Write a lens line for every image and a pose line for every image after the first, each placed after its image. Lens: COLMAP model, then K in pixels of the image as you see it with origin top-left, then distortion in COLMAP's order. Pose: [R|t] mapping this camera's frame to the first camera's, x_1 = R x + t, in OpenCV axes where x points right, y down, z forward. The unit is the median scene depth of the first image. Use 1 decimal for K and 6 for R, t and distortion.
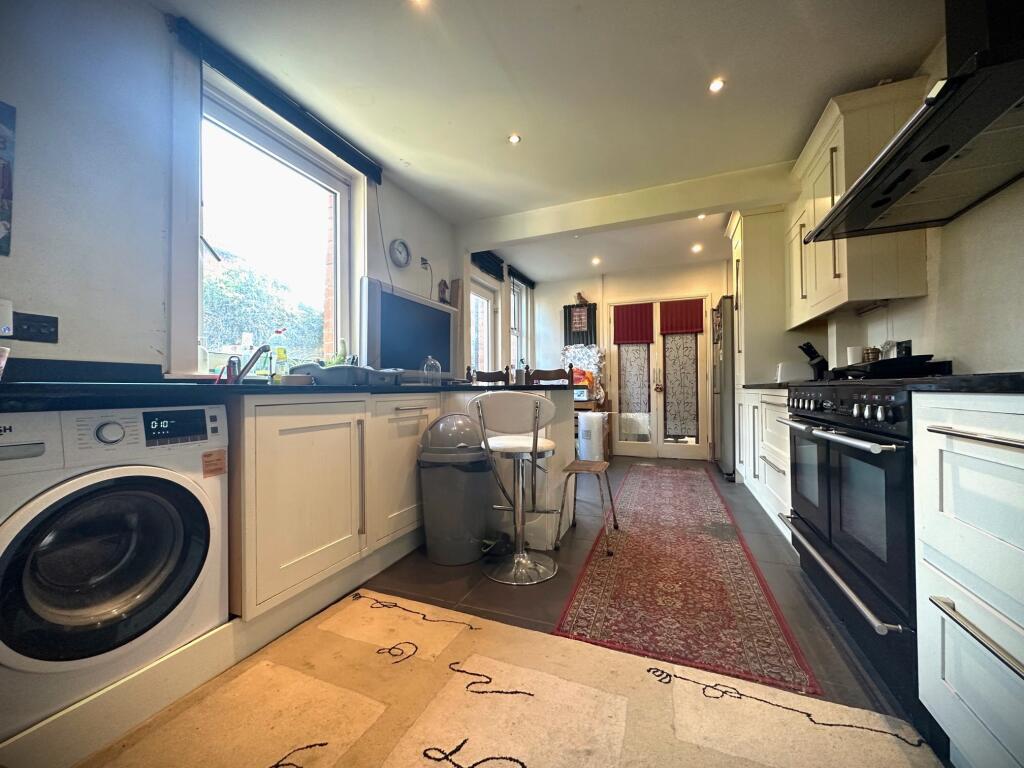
lens RADIAL K [[406.7, 0, 511.7], [0, 406.7, 384.7], [0, 0, 1]] dist [0.001209, 0.000133]
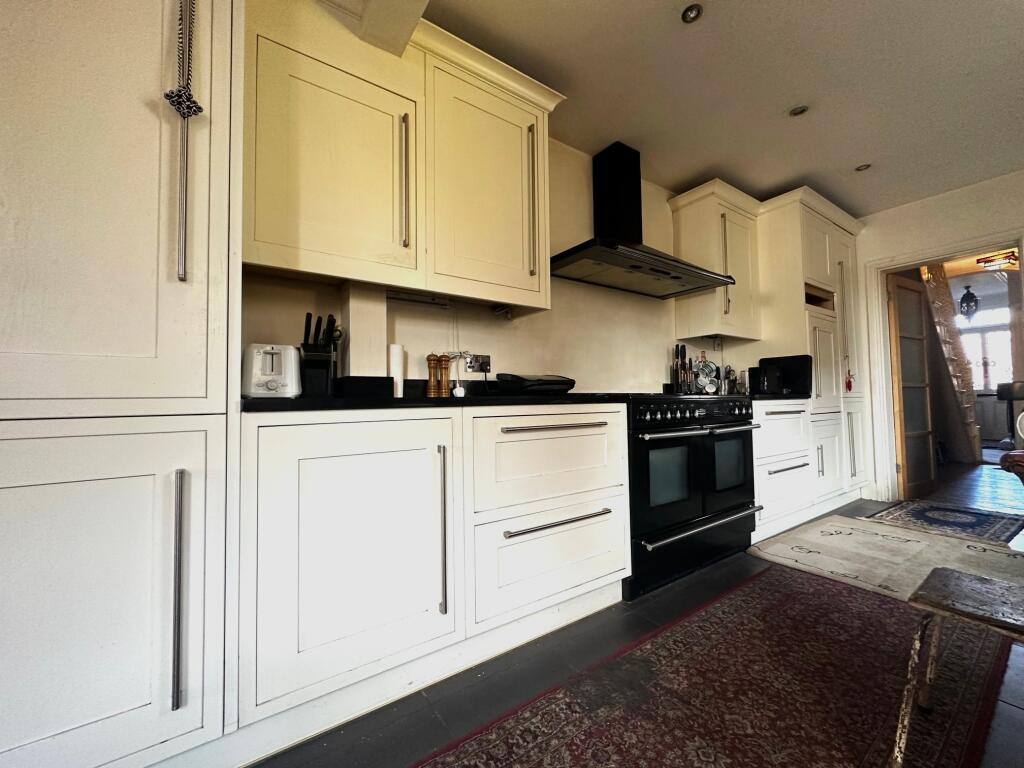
lens RADIAL K [[406.7, 0, 513.4], [0, 406.7, 383.1], [0, 0, 1]] dist [0.001209, 0.000133]
pose [[-0.833175, 0.039751, 0.551578, 0.399712], [0.013220, 0.998560, -0.051995, 0.010475], [-0.552851, -0.036029, -0.832501, 1.852758]]
